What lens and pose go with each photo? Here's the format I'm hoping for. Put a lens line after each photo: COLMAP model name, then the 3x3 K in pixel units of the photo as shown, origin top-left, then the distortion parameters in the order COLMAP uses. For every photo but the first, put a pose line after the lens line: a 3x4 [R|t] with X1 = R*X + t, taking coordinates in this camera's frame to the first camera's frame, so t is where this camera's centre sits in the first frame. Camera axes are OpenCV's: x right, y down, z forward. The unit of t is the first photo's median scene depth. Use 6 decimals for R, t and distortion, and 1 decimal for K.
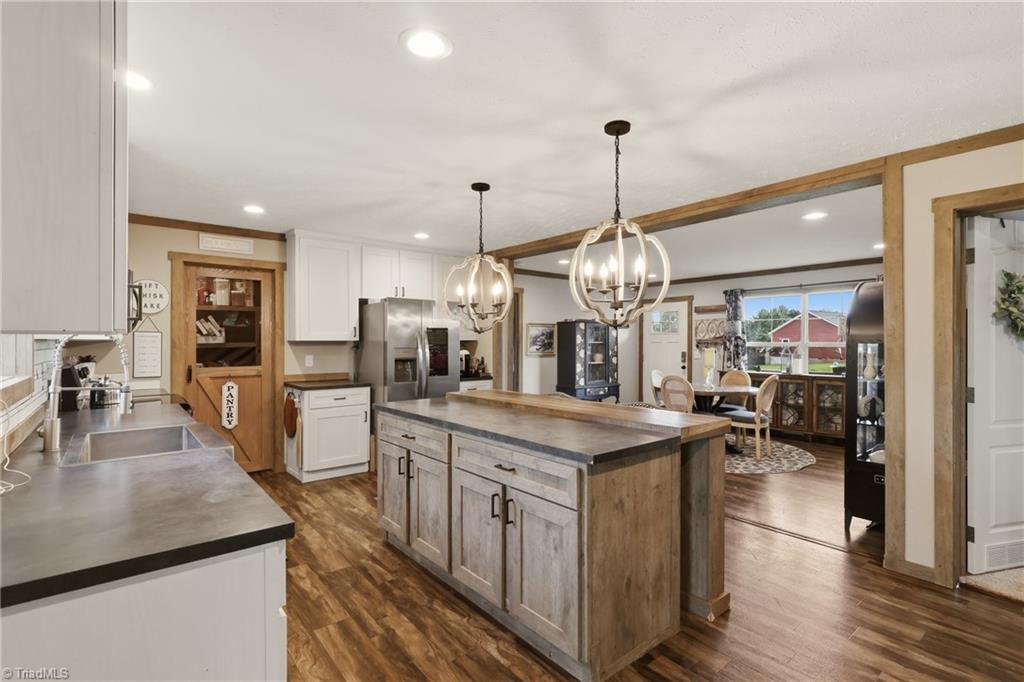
lens RADIAL K [[484.9, 0, 510.4], [0, 484.9, 344.1], [0, 0, 1]] dist [0.004964, 0.000351]
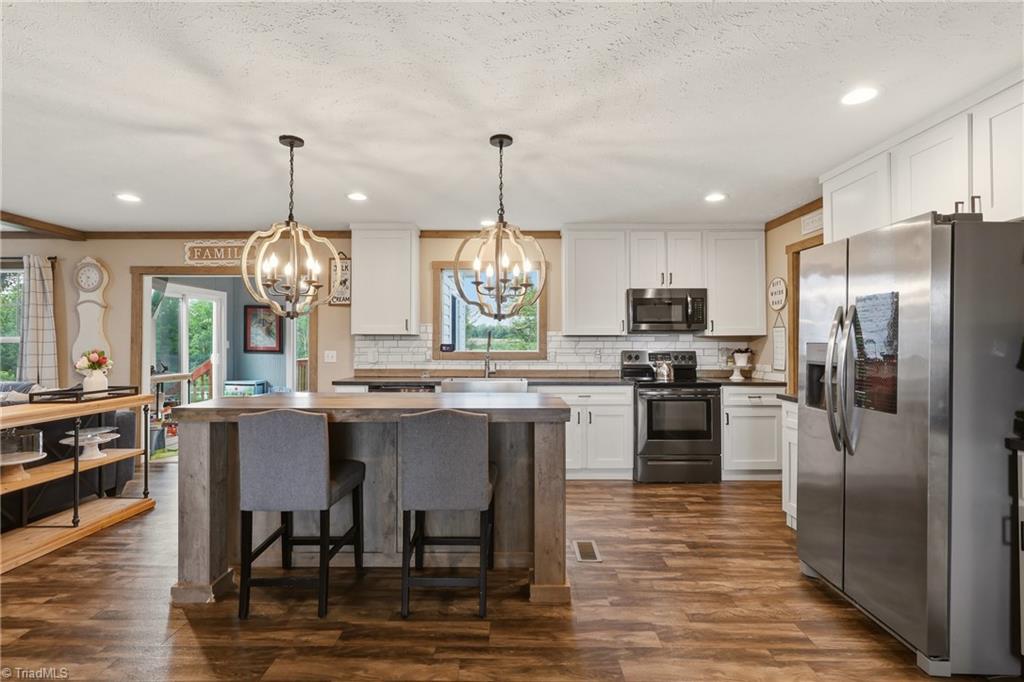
lens RADIAL K [[484.9, 0, 511.8], [0, 484.9, 335.8], [0, 0, 1]] dist [0.004964, 0.000351]
pose [[-0.637126, -0.014169, -0.770630, 0.285125], [-0.005683, 0.999890, -0.013686, 0.007581], [0.770739, -0.004340, -0.637136, 0.794273]]
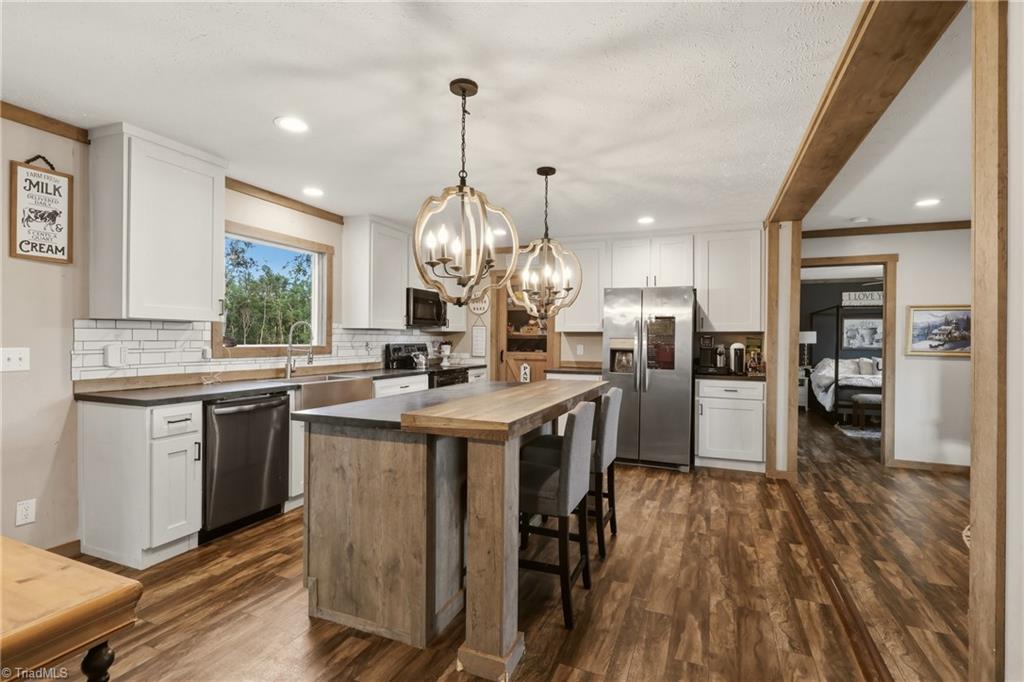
lens RADIAL K [[484.9, 0, 509.1], [0, 484.9, 340.7], [0, 0, 1]] dist [0.004964, 0.000351]
pose [[0.471383, 0.006731, -0.881903, 0.402990], [-0.013061, 0.999914, 0.000650, 0.011301], [0.881832, 0.011212, 0.471430, 0.244235]]
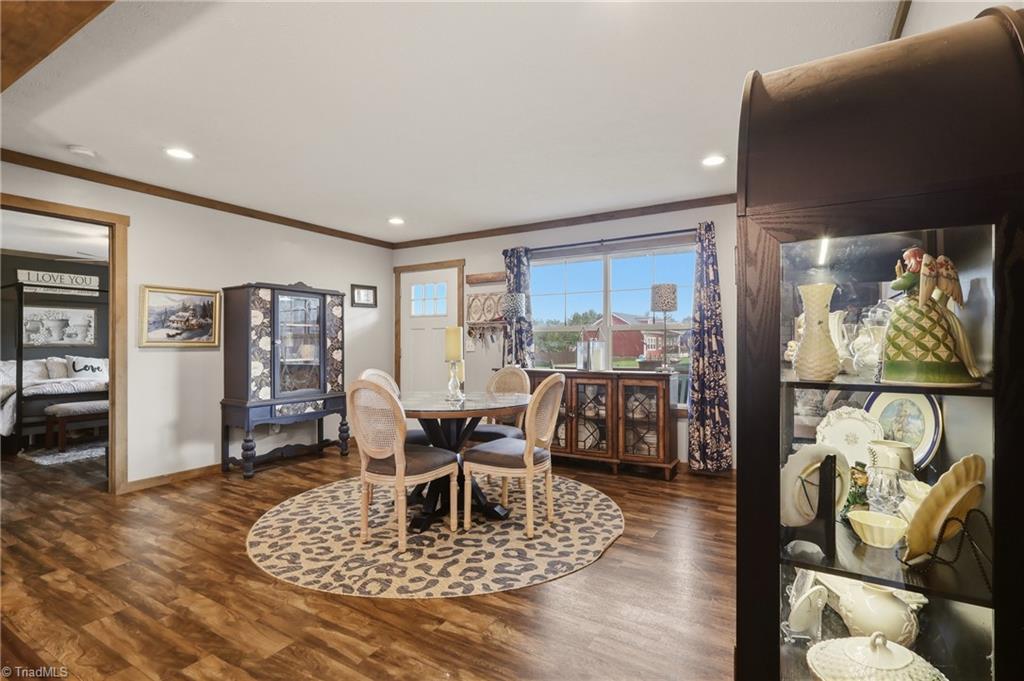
lens RADIAL K [[484.9, 0, 511.4], [0, 484.9, 341.1], [0, 0, 1]] dist [0.004964, 0.000351]
pose [[0.941146, -0.002329, 0.337992, 0.259031], [0.005883, 0.999938, -0.009494, 0.027184], [-0.337949, 0.010924, 0.941101, 0.421170]]
